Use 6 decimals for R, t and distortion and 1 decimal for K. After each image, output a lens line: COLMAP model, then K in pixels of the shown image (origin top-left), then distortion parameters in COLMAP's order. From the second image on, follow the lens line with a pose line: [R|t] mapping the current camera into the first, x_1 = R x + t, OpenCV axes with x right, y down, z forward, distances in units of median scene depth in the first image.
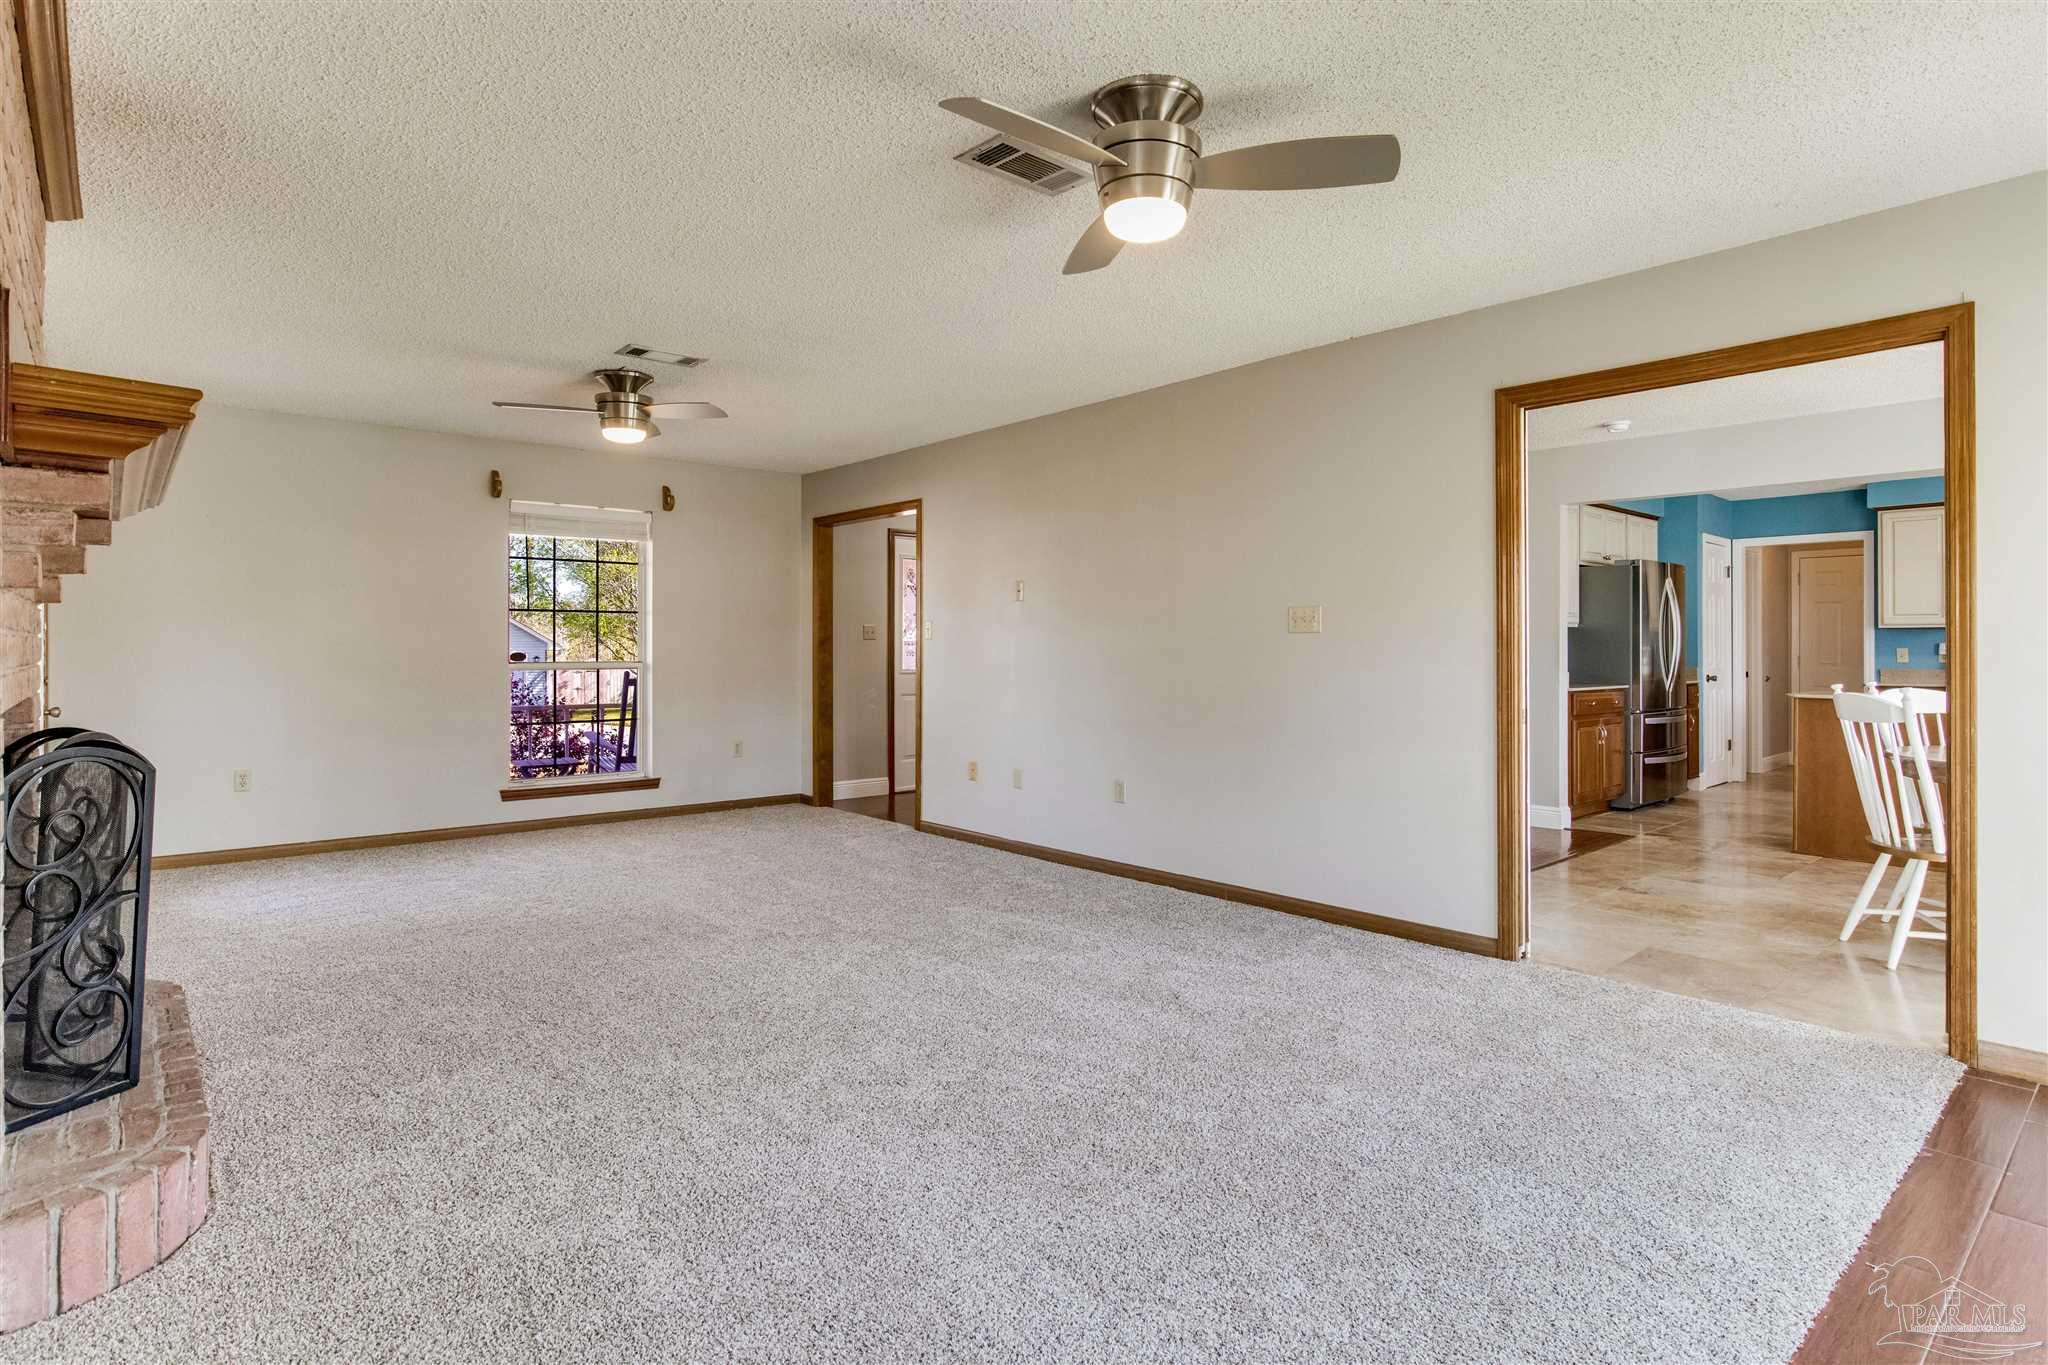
lens RADIAL K [[1047.8, 0, 1037.5], [0, 1047.8, 650.0], [0, 0, 1]] dist [-0.019010, 0.006301]
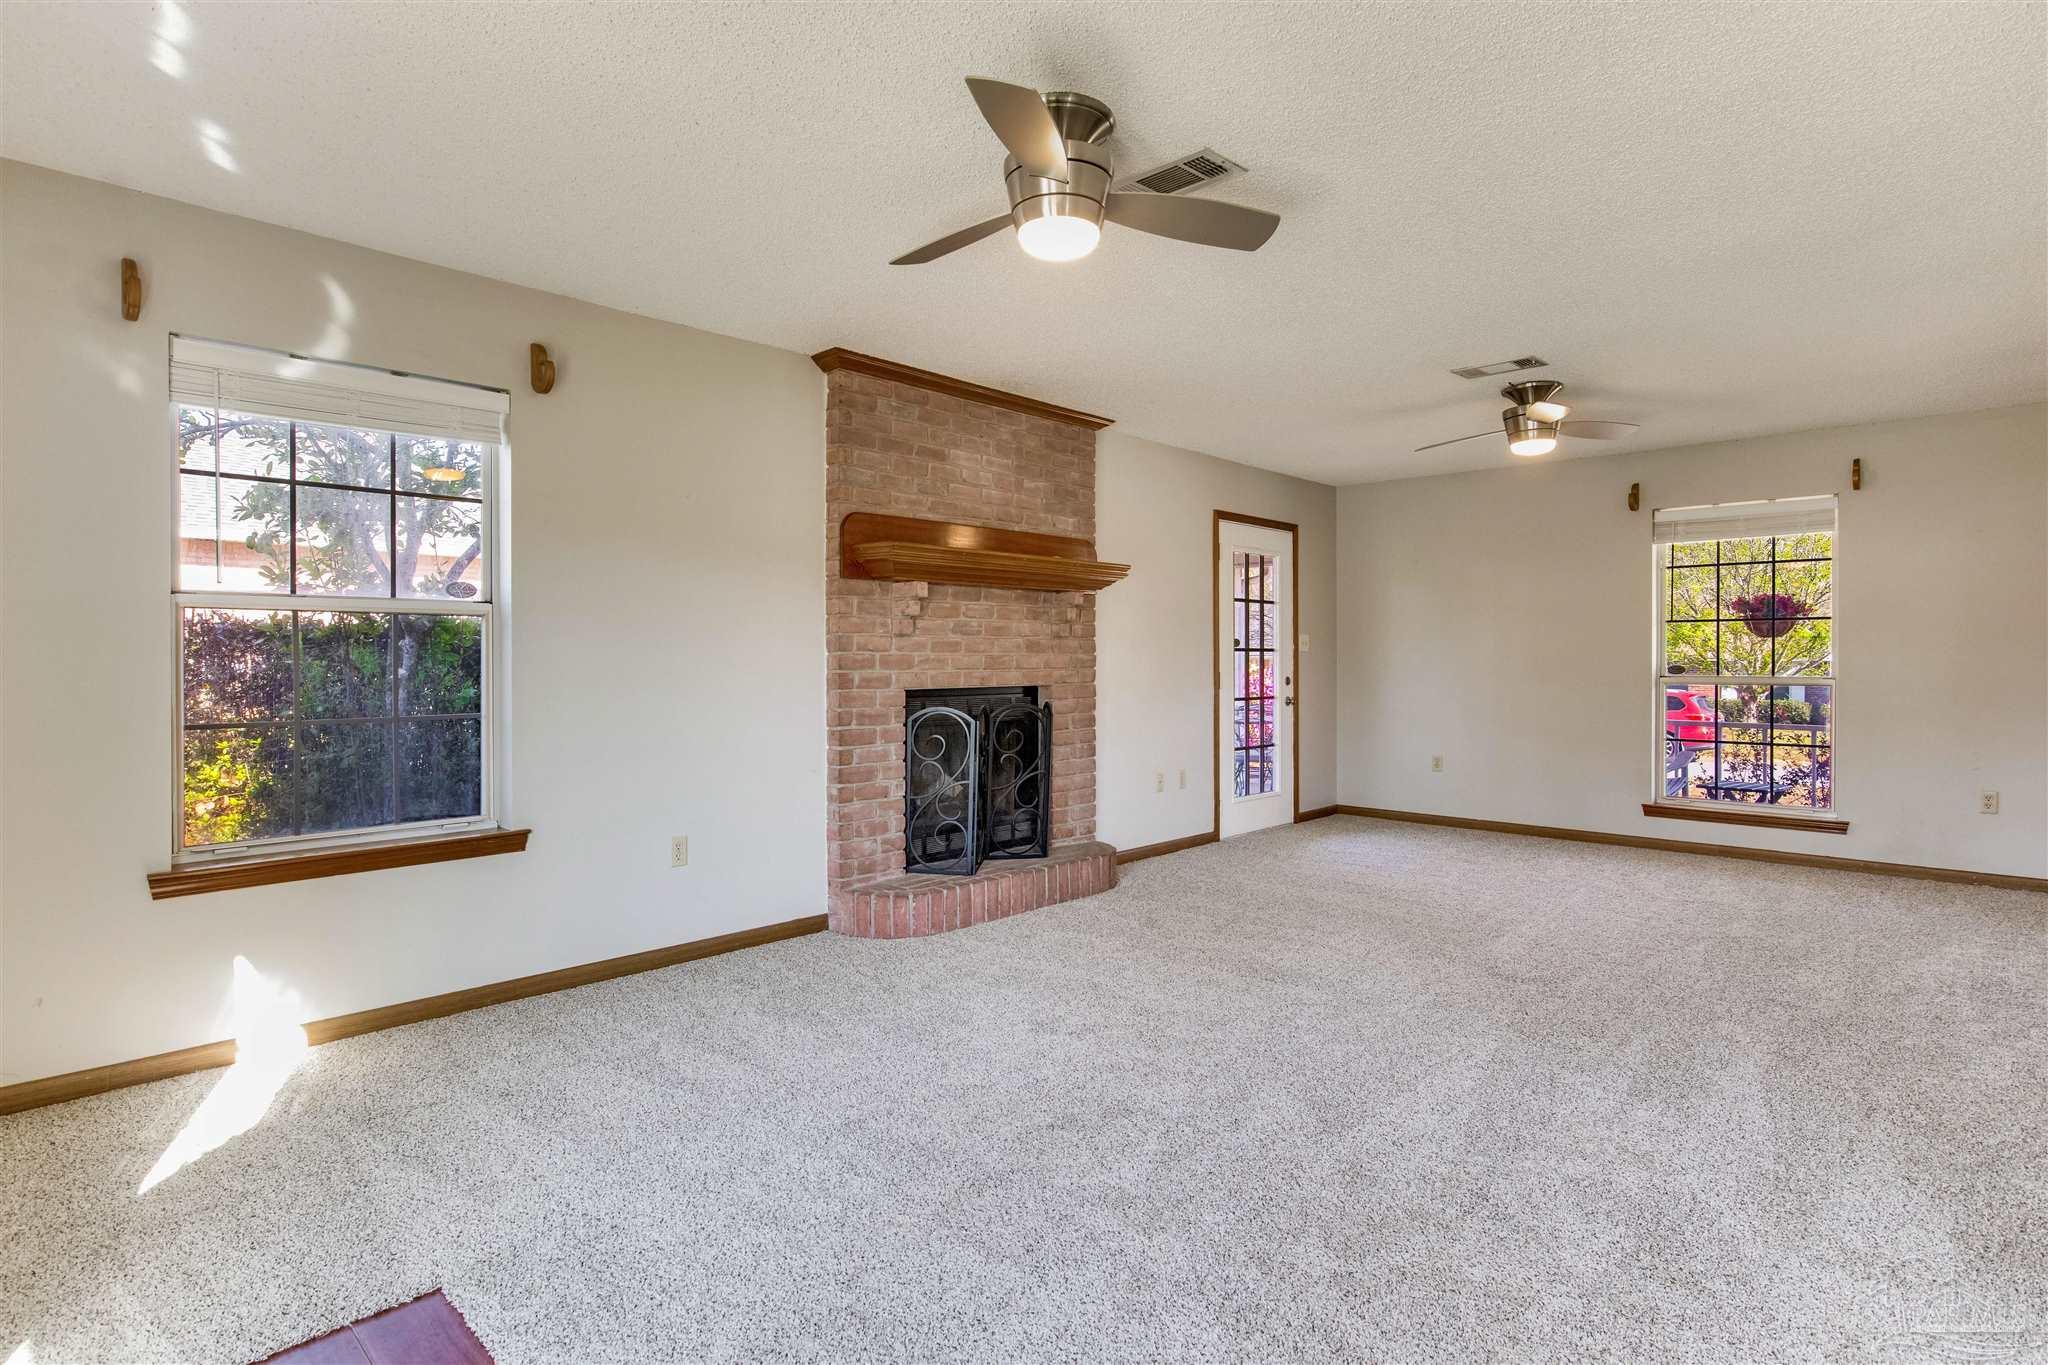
lens RADIAL K [[1047.8, 0, 1027.2], [0, 1047.8, 670.0], [0, 0, 1]] dist [-0.019010, 0.006301]
pose [[0.074397, 0.011101, -0.997167, 0.425165], [-0.005404, 0.999928, 0.010729, -0.000429], [0.997214, 0.004590, 0.074452, 0.336240]]
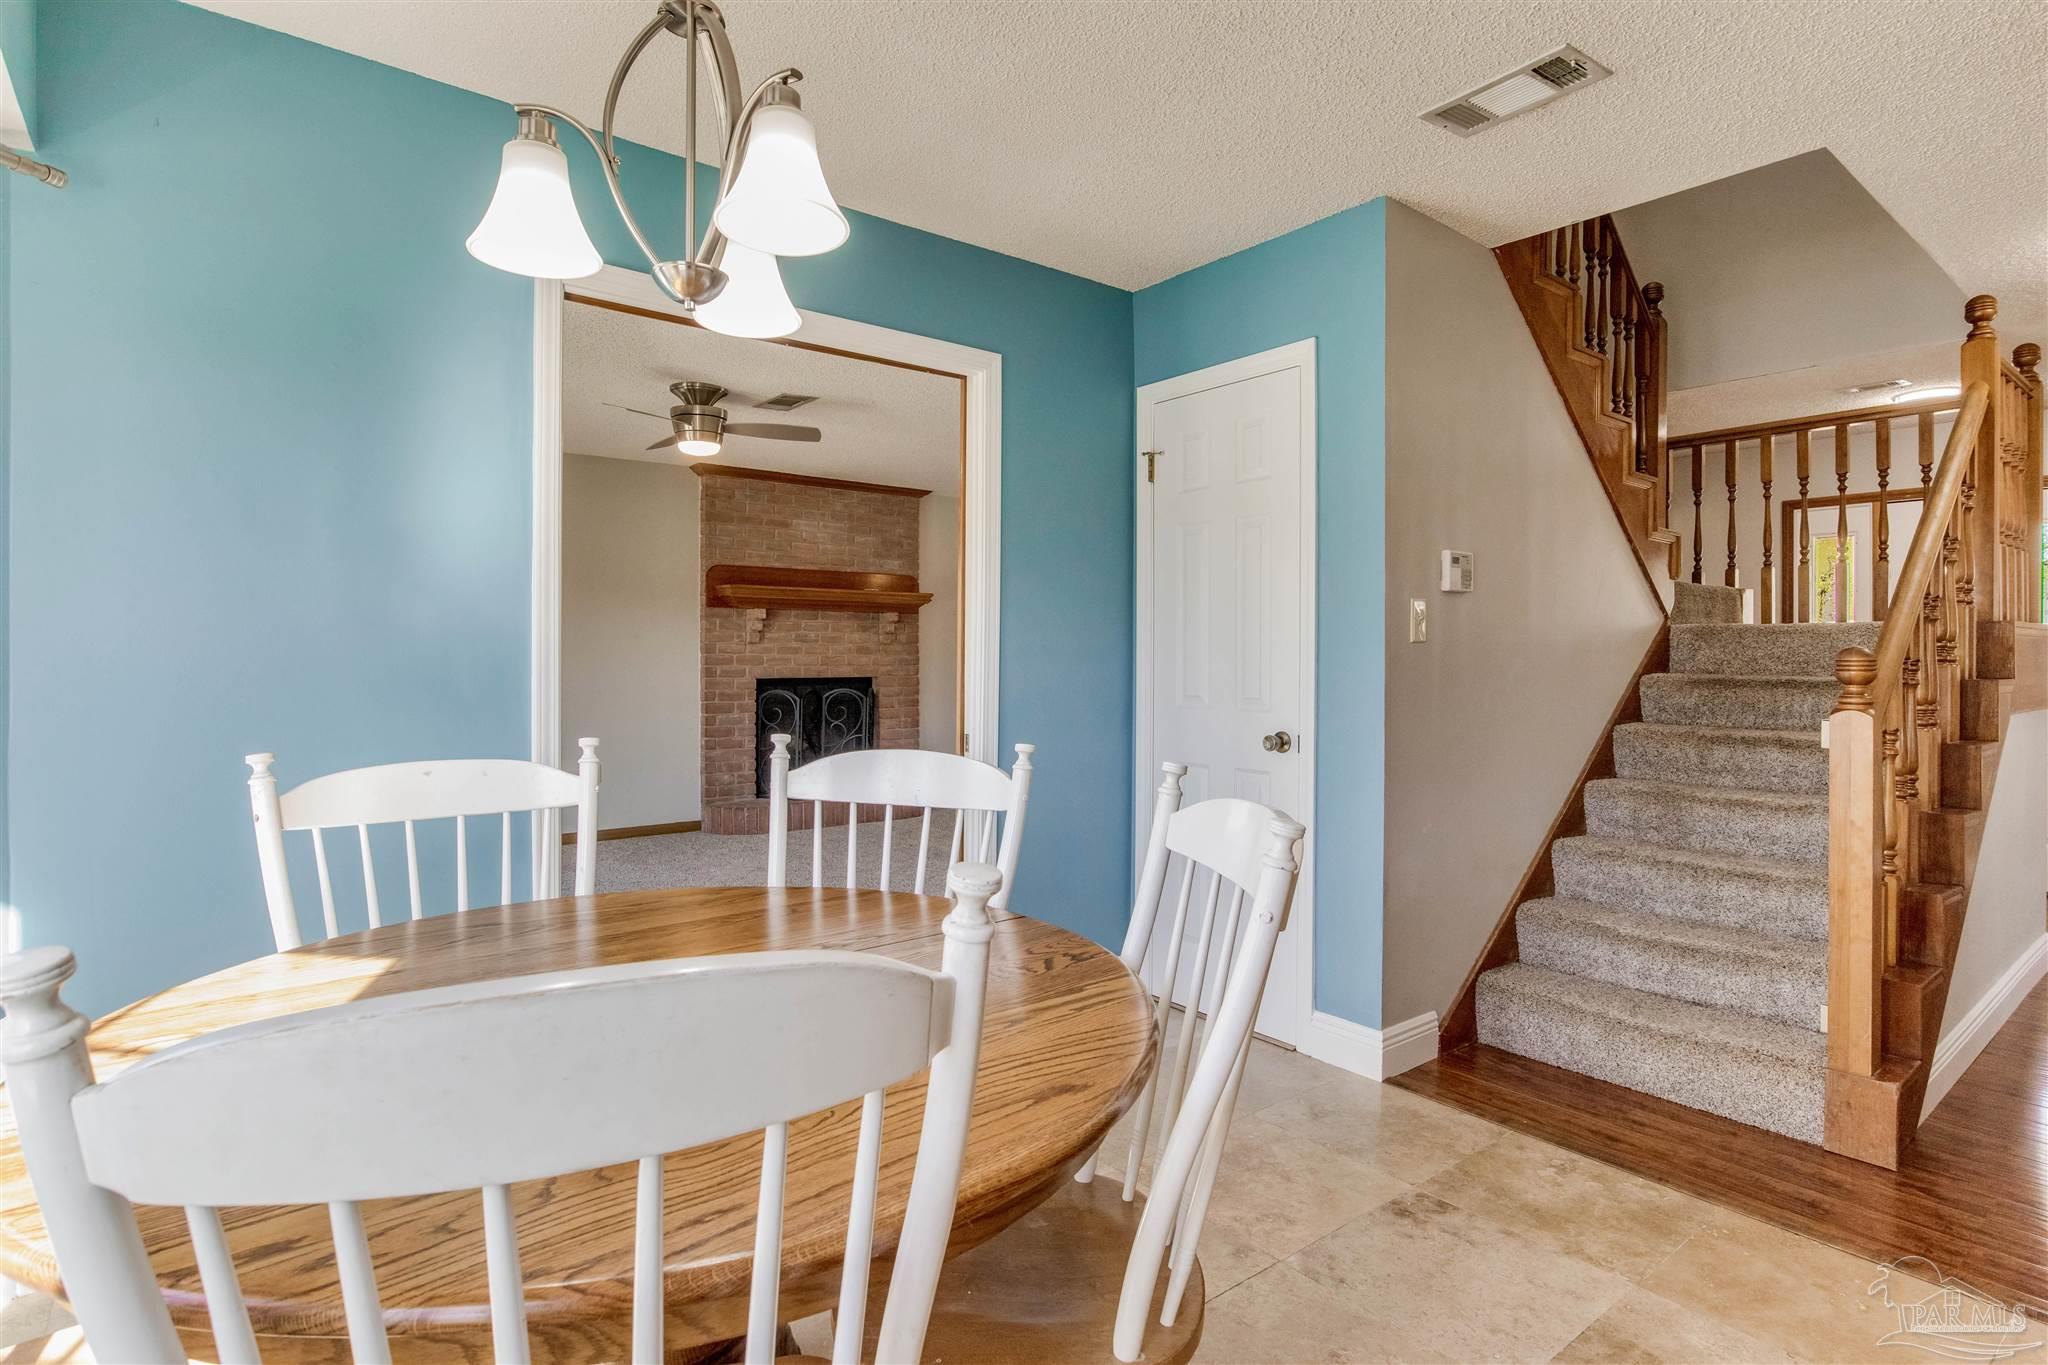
lens RADIAL K [[1047.8, 0, 1020.8], [0, 1047.8, 666.3], [0, 0, 1]] dist [-0.019010, 0.006301]
pose [[-0.056766, 0.007701, -0.998358, 0.489211], [-0.007755, 0.999937, 0.008154, -0.000834], [0.998357, 0.008205, -0.056703, 0.391042]]
